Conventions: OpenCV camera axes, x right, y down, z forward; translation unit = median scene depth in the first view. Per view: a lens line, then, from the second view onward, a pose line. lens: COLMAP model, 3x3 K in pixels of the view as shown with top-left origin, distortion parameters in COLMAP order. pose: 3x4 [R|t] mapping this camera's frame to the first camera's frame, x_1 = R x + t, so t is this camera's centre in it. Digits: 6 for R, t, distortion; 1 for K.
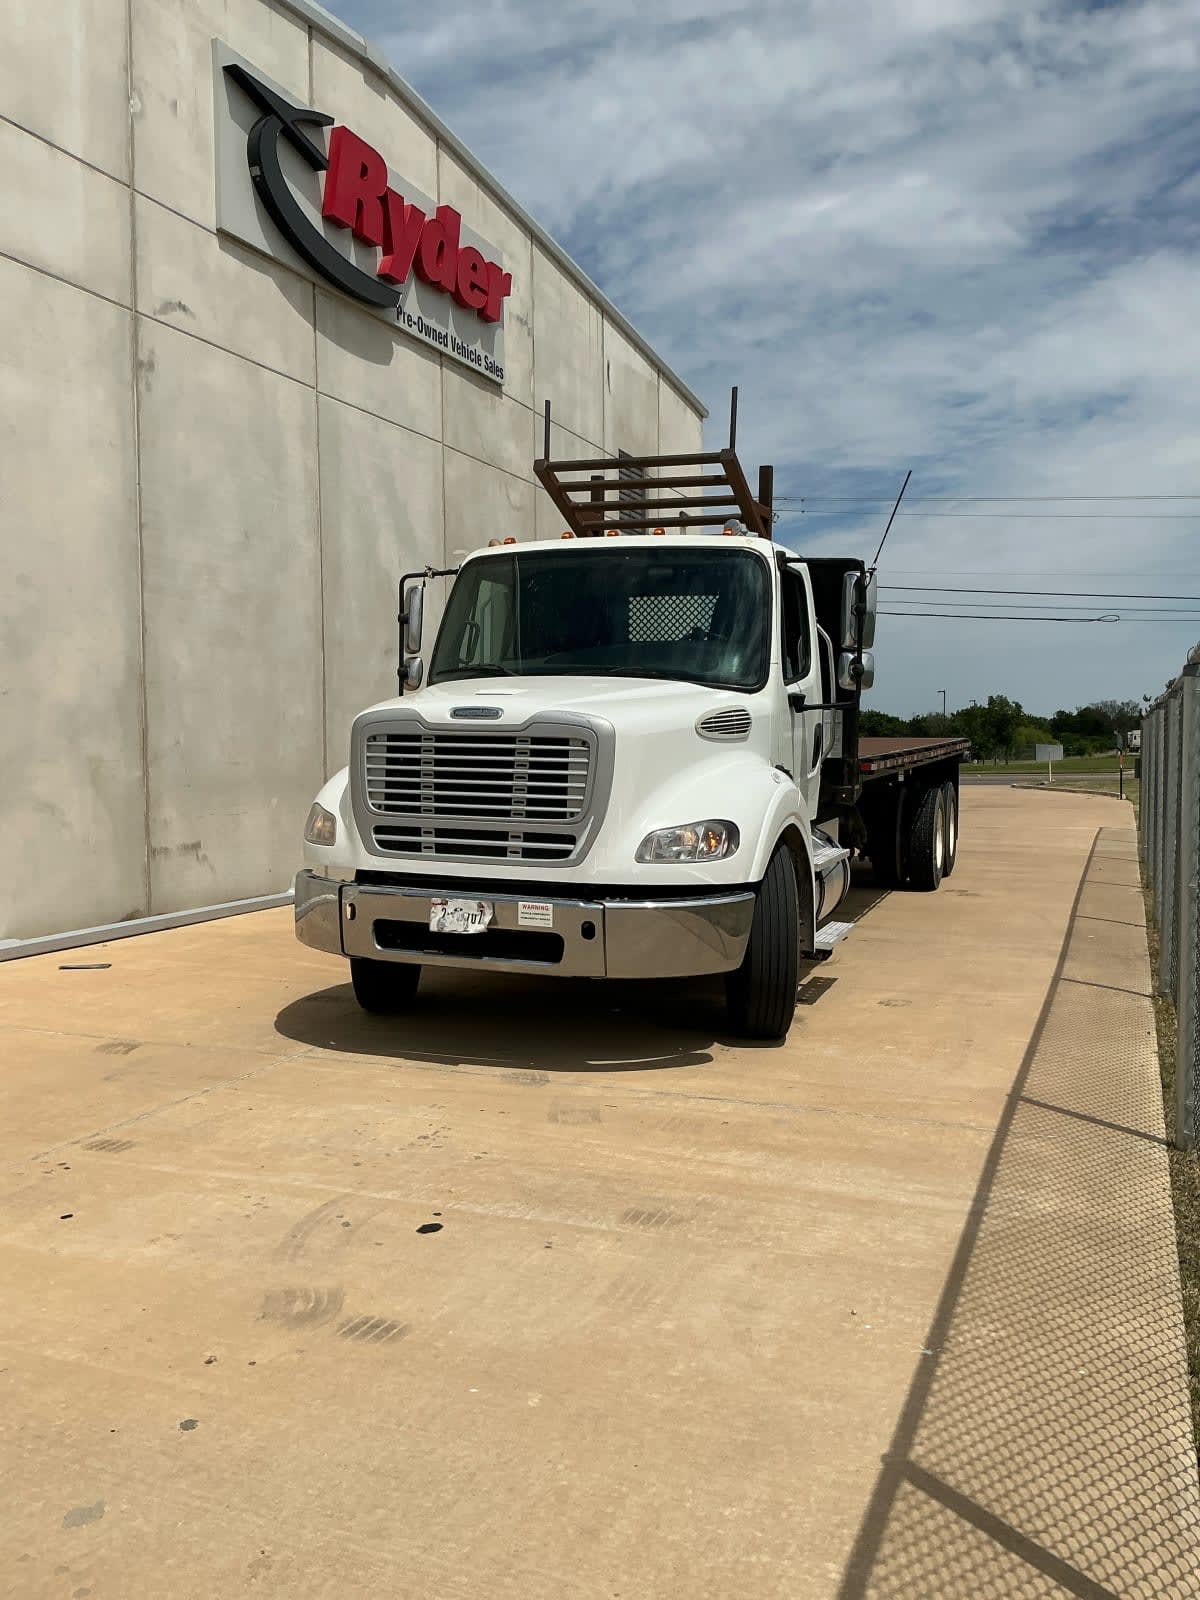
lens RADIAL K [[1329.3, 0, 590.5], [0, 1329.3, 801.4], [0, 0, 1]] dist [0.027736, -0.087701]
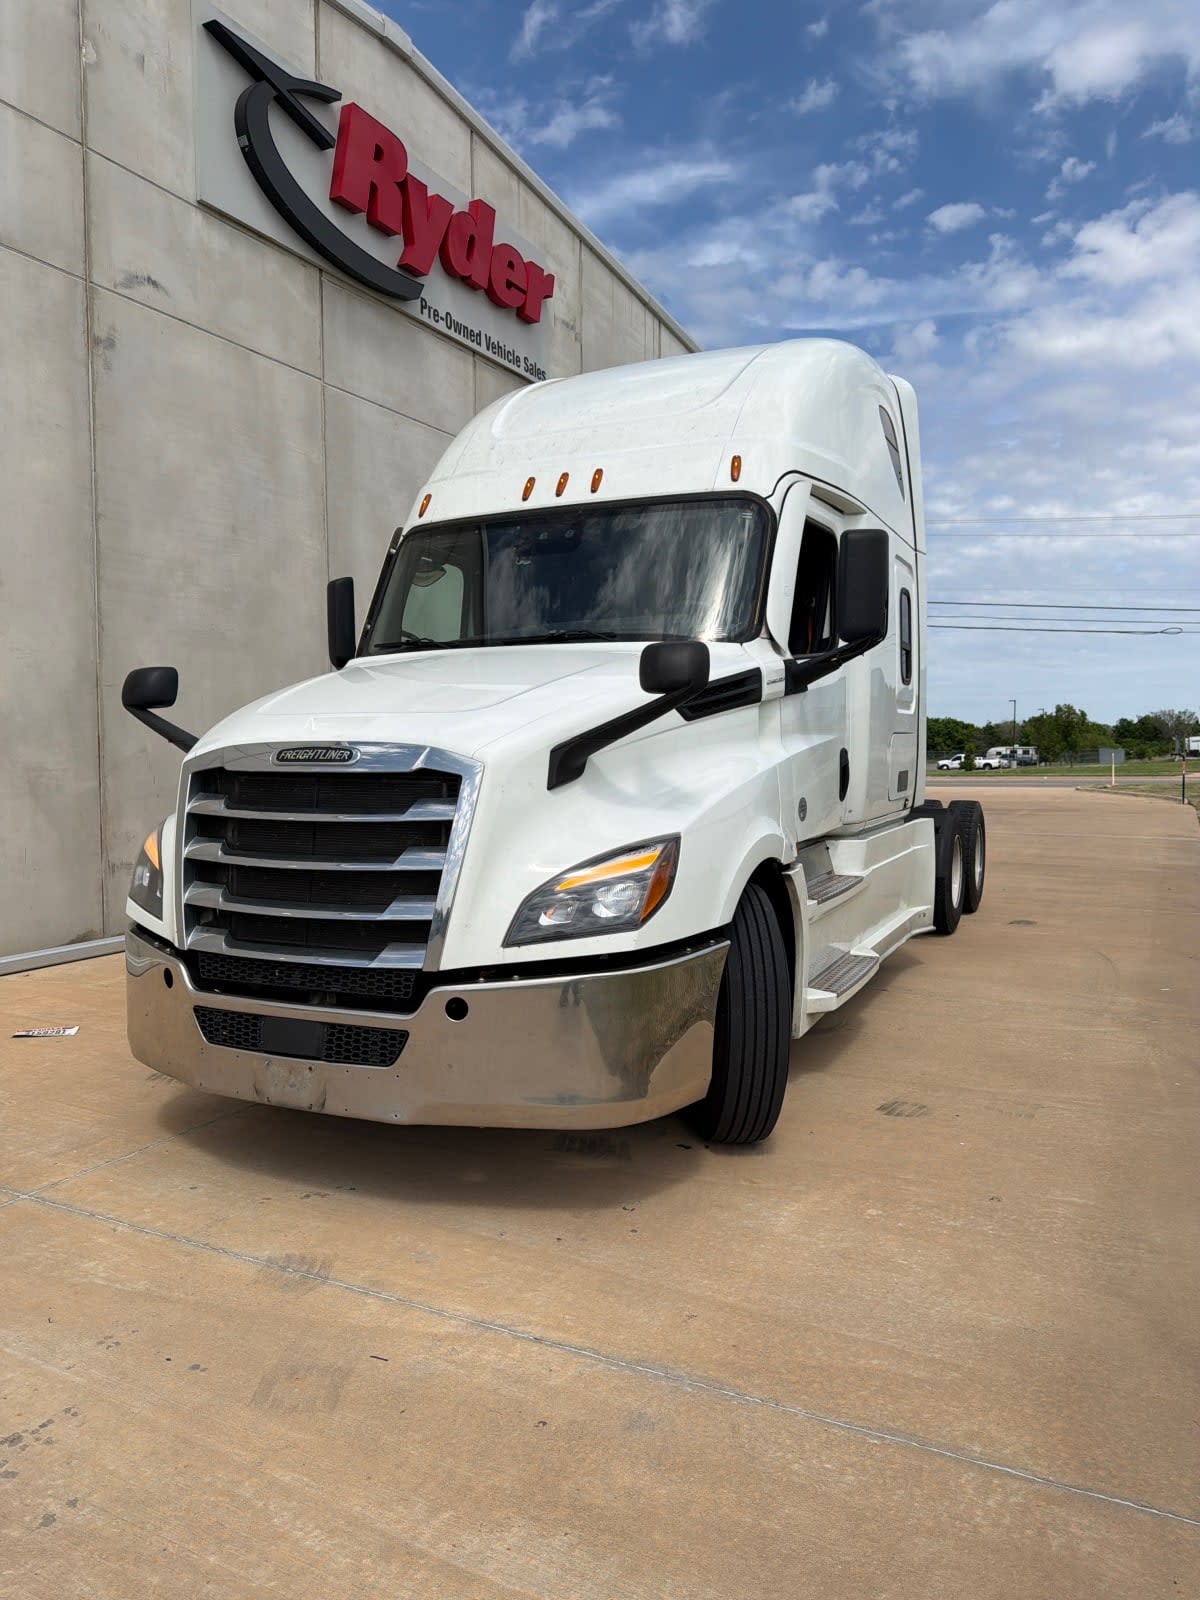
lens RADIAL K [[1128.5, 0, 589.6], [0, 1128.5, 801.7], [0, 0, 1]] dist [-0.000936, -0.005892]
pose [[0.994855, 0.009758, -0.100841, 0.071077], [-0.009106, 0.999935, 0.006926, -0.014172], [0.100902, -0.005973, 0.994878, 0.215729]]
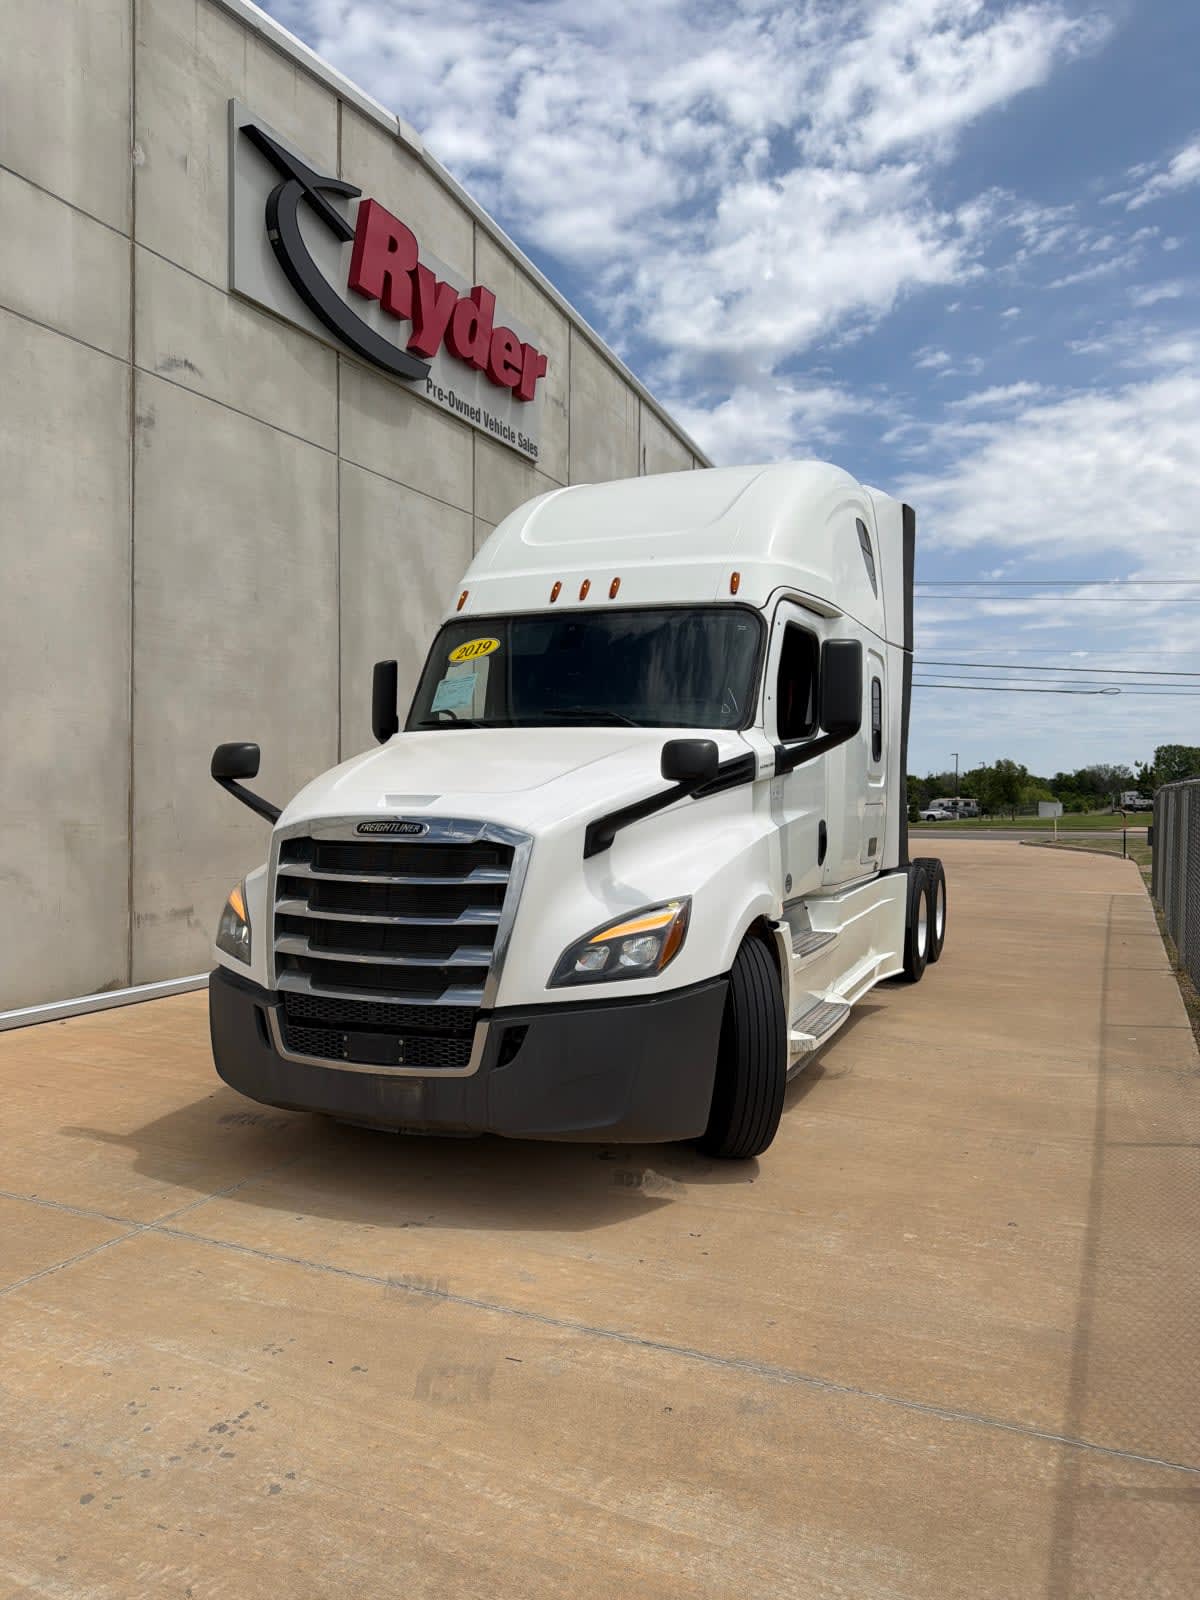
lens RADIAL K [[1128.5, 0, 589.6], [0, 1128.5, 801.7], [0, 0, 1]] dist [-0.000936, -0.005892]
pose [[0.998356, 0.017562, -0.054553, 0.036649], [-0.019498, 0.999191, -0.035165, -0.021201], [0.053891, 0.036171, 0.997891, 0.170397]]
